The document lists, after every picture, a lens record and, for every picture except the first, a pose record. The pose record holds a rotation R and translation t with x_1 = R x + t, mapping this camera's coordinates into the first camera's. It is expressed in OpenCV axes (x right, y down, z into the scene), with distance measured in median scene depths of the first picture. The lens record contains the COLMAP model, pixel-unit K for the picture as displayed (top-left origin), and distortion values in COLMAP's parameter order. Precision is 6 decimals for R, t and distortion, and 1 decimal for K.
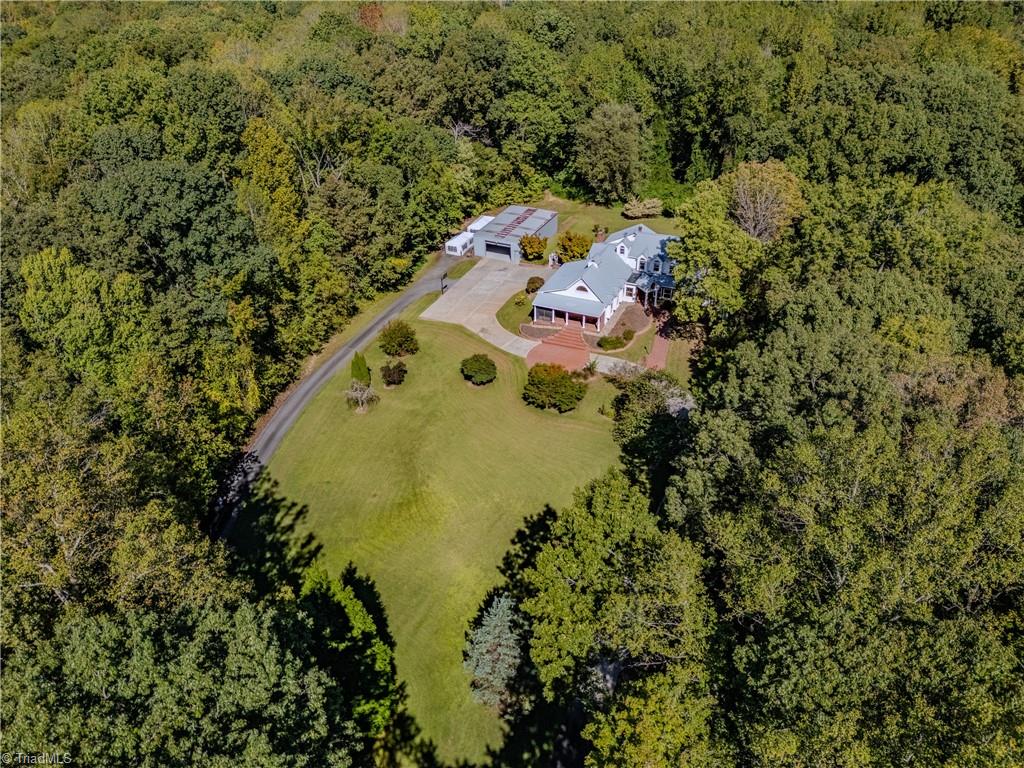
lens RADIAL K [[751.2, 0, 499.6], [0, 751.2, 383.2], [0, 0, 1]] dist [0.094580, -0.073281]
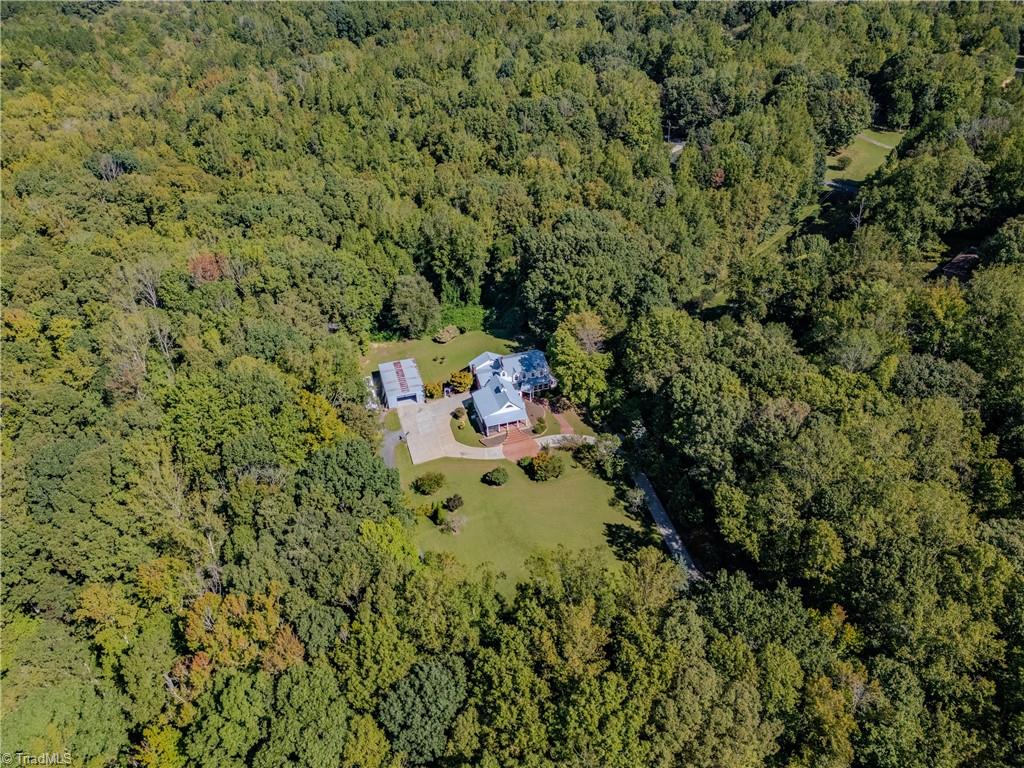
lens RADIAL K [[751.2, 0, 516.0], [0, 751.2, 406.6], [0, 0, 1]] dist [0.094580, -0.073281]
pose [[0.739497, -0.388370, 0.549830, -0.750557], [0.380096, 0.915026, 0.135112, -0.323407], [-0.555582, 0.109073, 0.824276, -0.360267]]
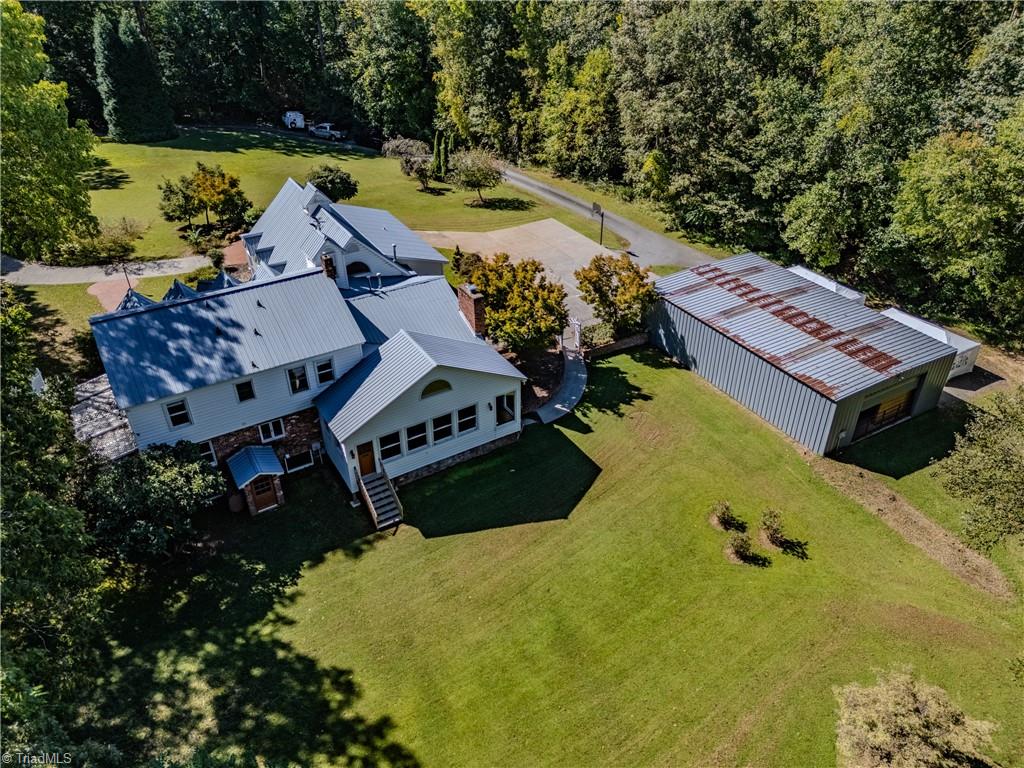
lens RADIAL K [[751.2, 0, 514.0], [0, 751.2, 383.6], [0, 0, 1]] dist [0.094580, -0.073281]
pose [[-0.558418, 0.489966, -0.669405, 0.399526], [-0.440547, 0.508592, 0.739765, -0.471951], [0.702914, 0.708002, -0.068154, 1.146704]]
